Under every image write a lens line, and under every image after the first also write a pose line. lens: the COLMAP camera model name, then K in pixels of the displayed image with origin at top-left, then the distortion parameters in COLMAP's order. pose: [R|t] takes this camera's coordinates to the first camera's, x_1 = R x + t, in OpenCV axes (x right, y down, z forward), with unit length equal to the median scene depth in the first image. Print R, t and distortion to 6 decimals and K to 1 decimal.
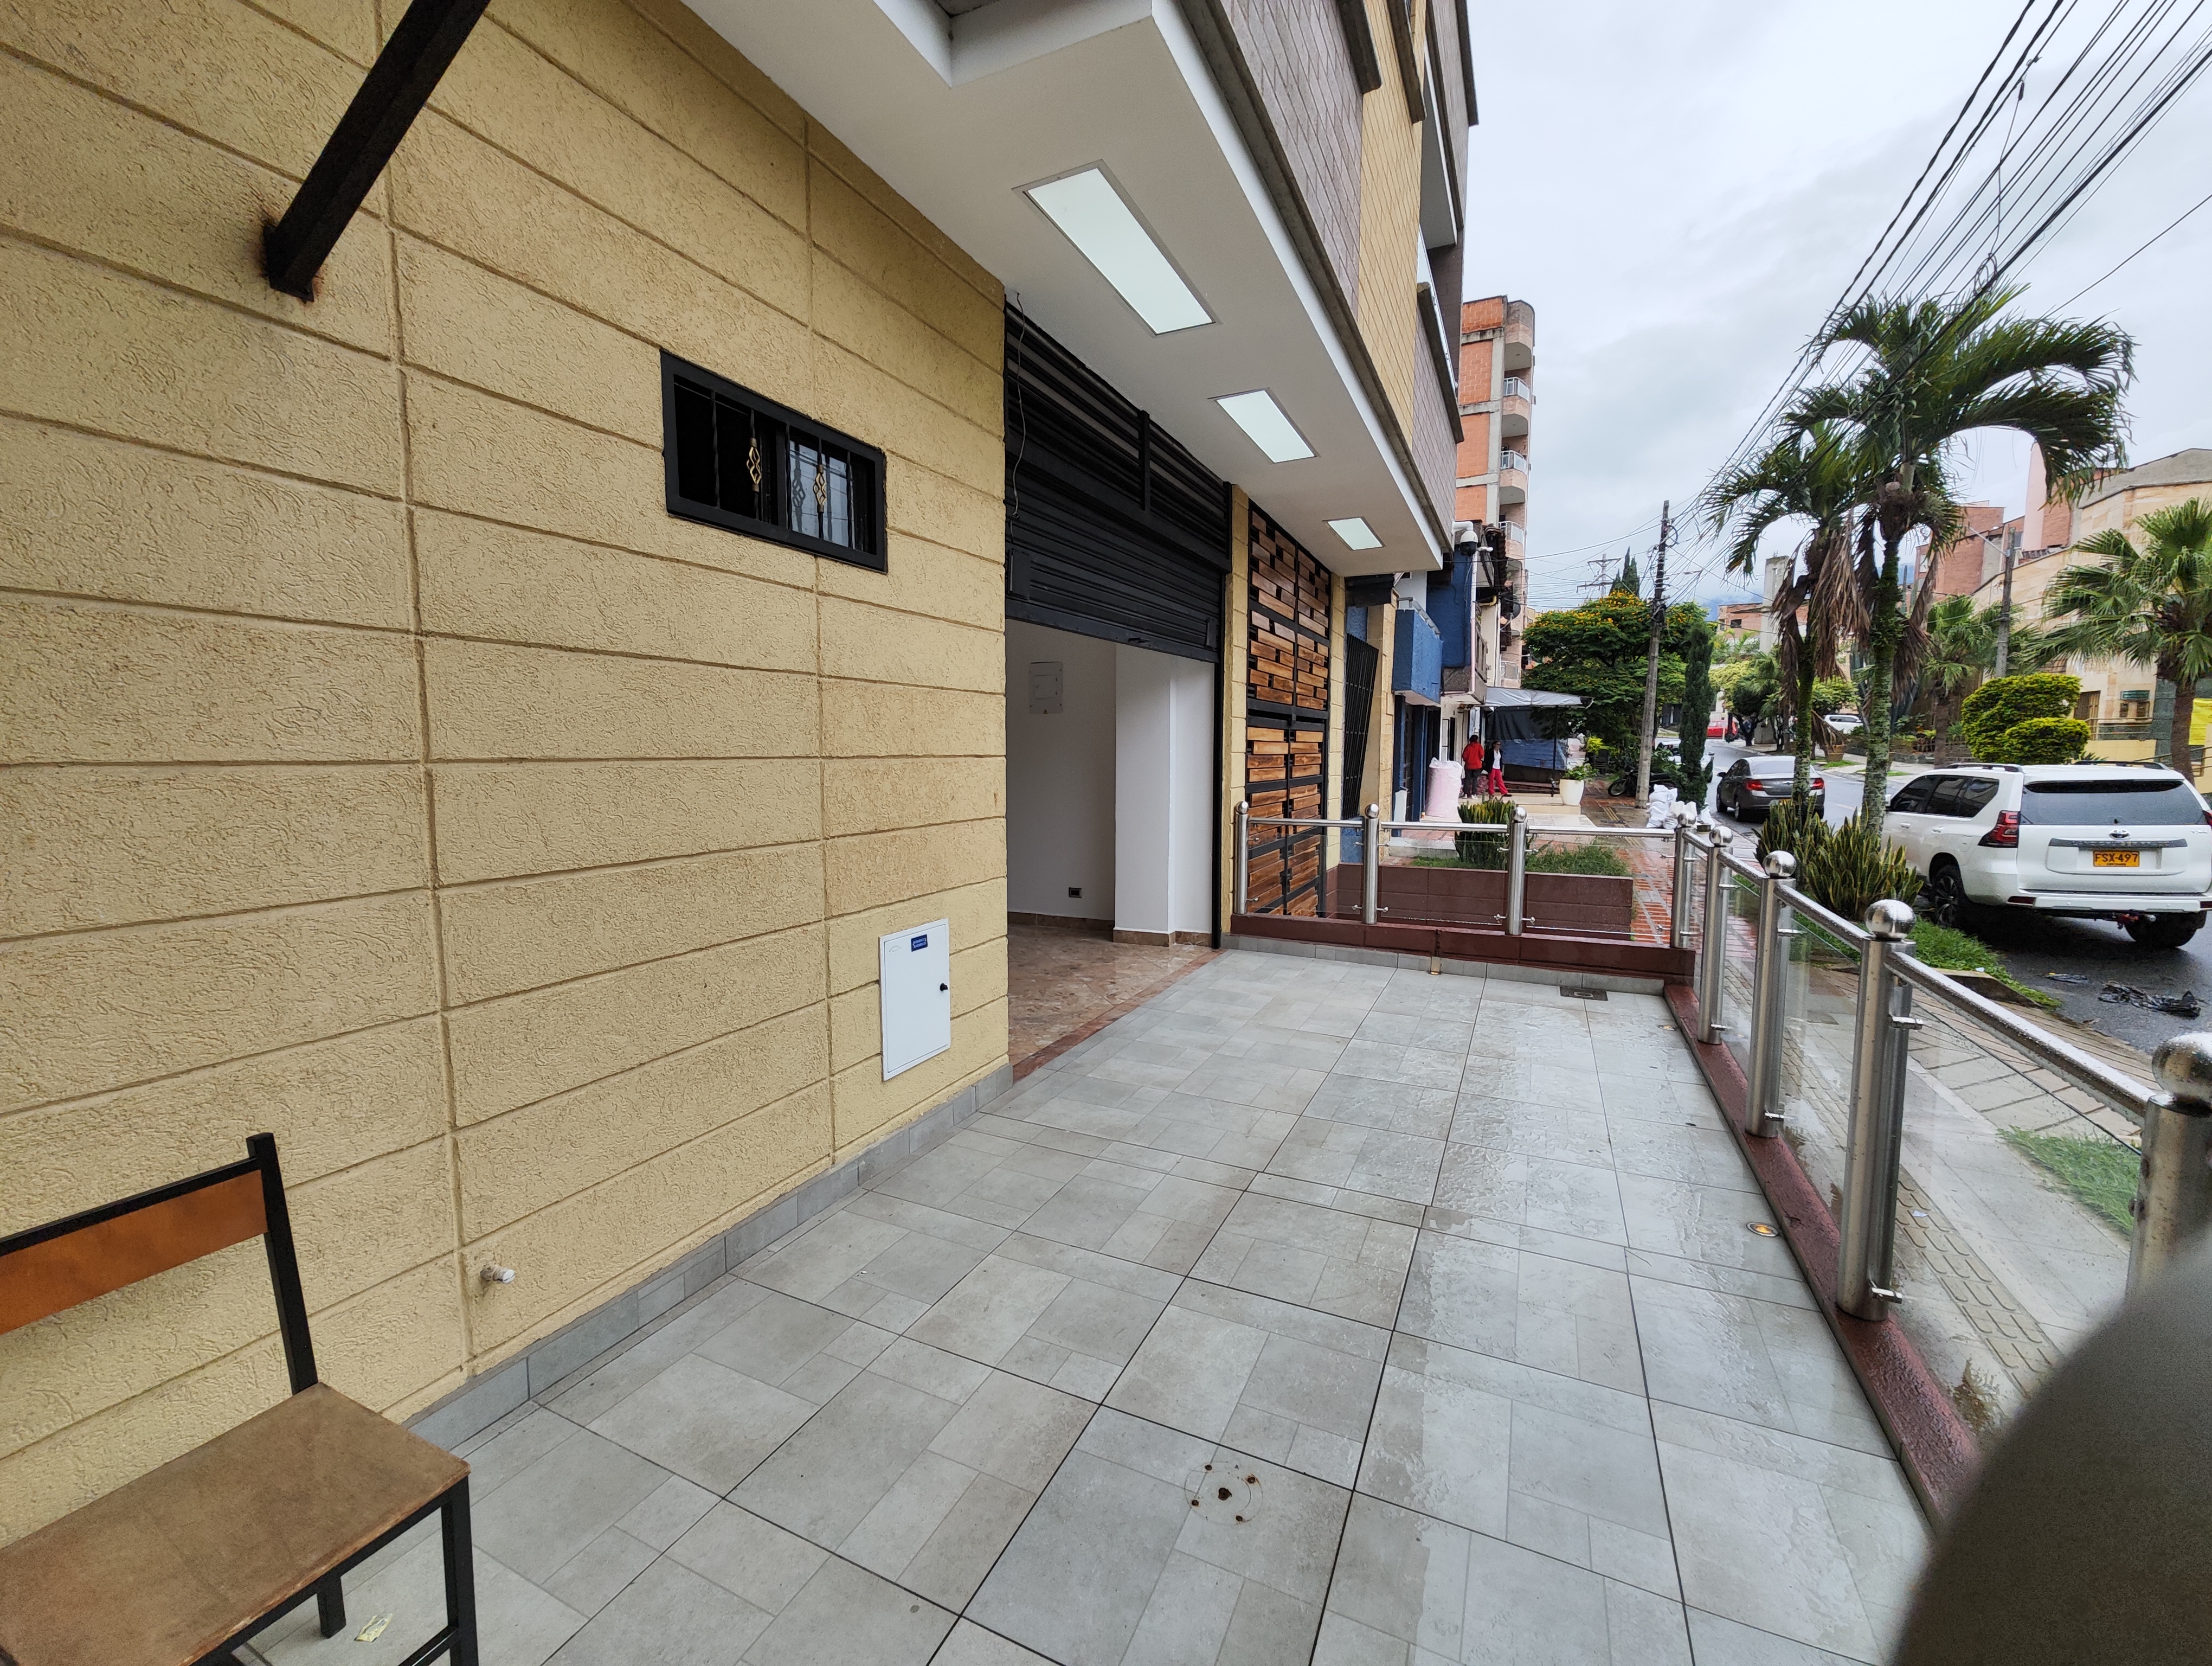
lens RADIAL K [[907.7, 0, 1102.5], [0, 907.7, 829.9], [0, 0, 1]] dist [-0.007888, 0.002182]
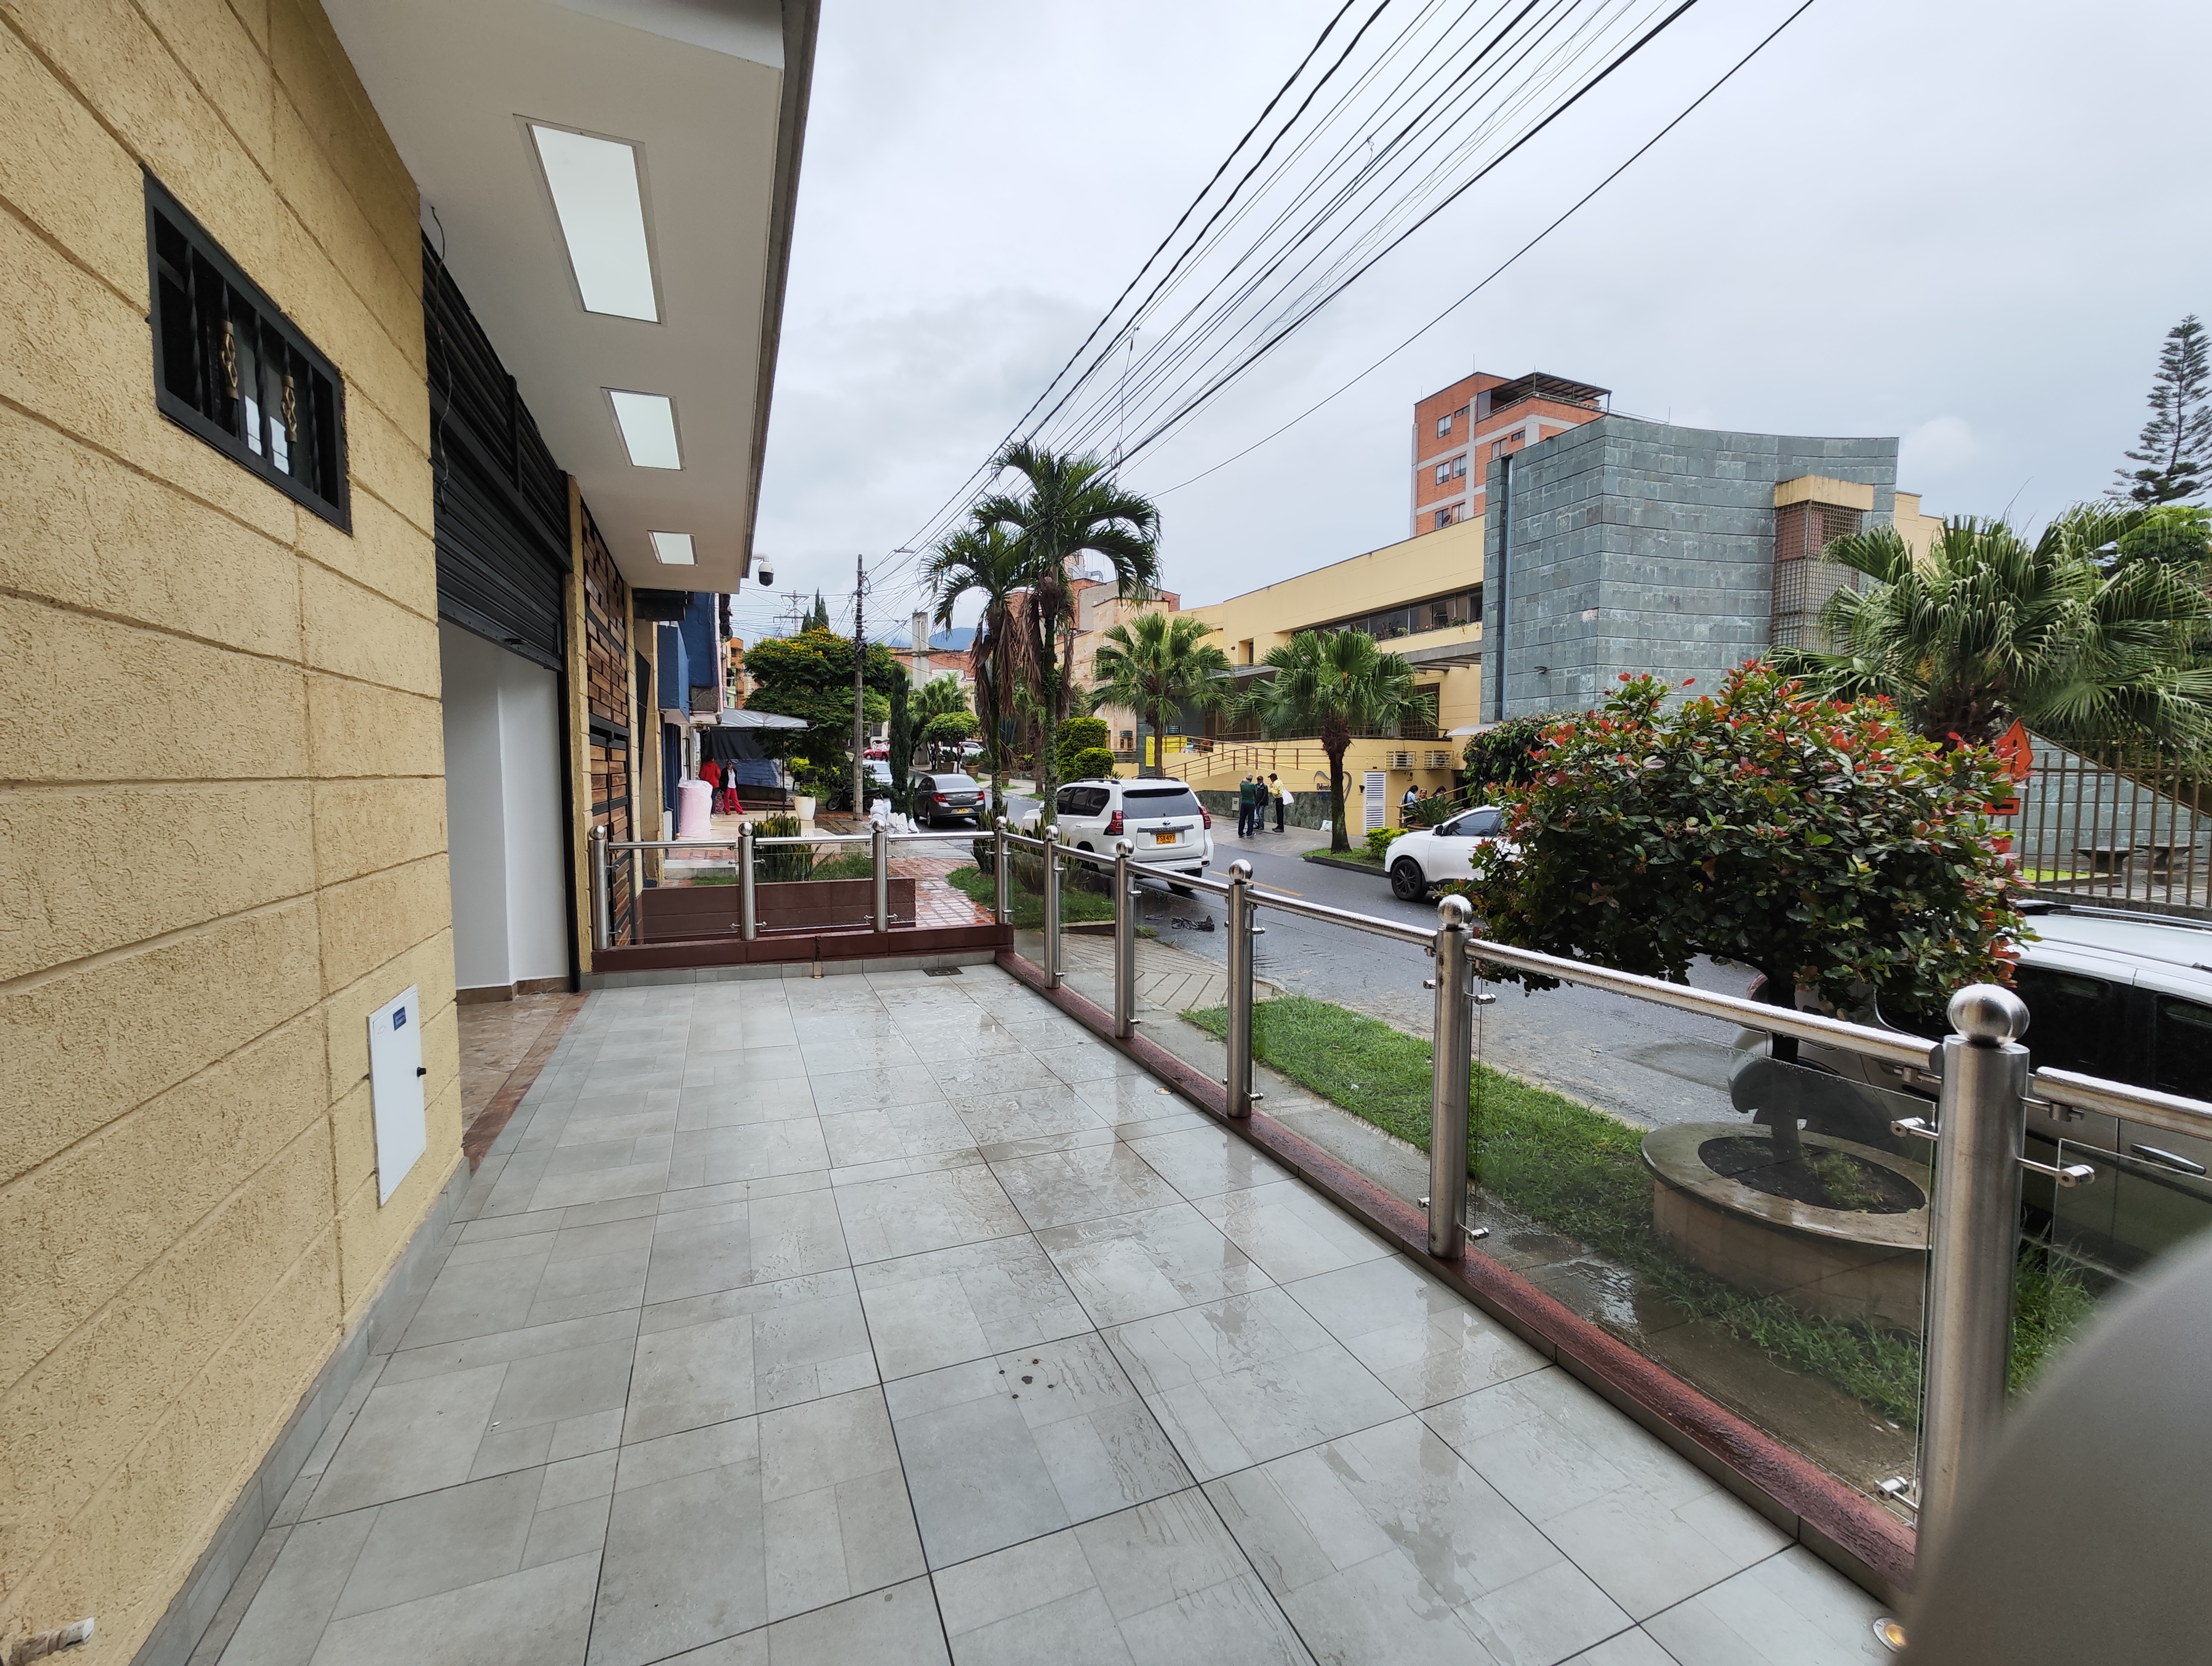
lens RADIAL K [[907.7, 0, 1094.6], [0, 907.7, 829.3], [0, 0, 1]] dist [-0.007888, 0.002182]
pose [[0.678214, -0.047080, 0.733355, -0.175318], [0.063072, 0.997992, 0.005740, -0.001505], [-0.732153, 0.042361, 0.679822, 0.019872]]
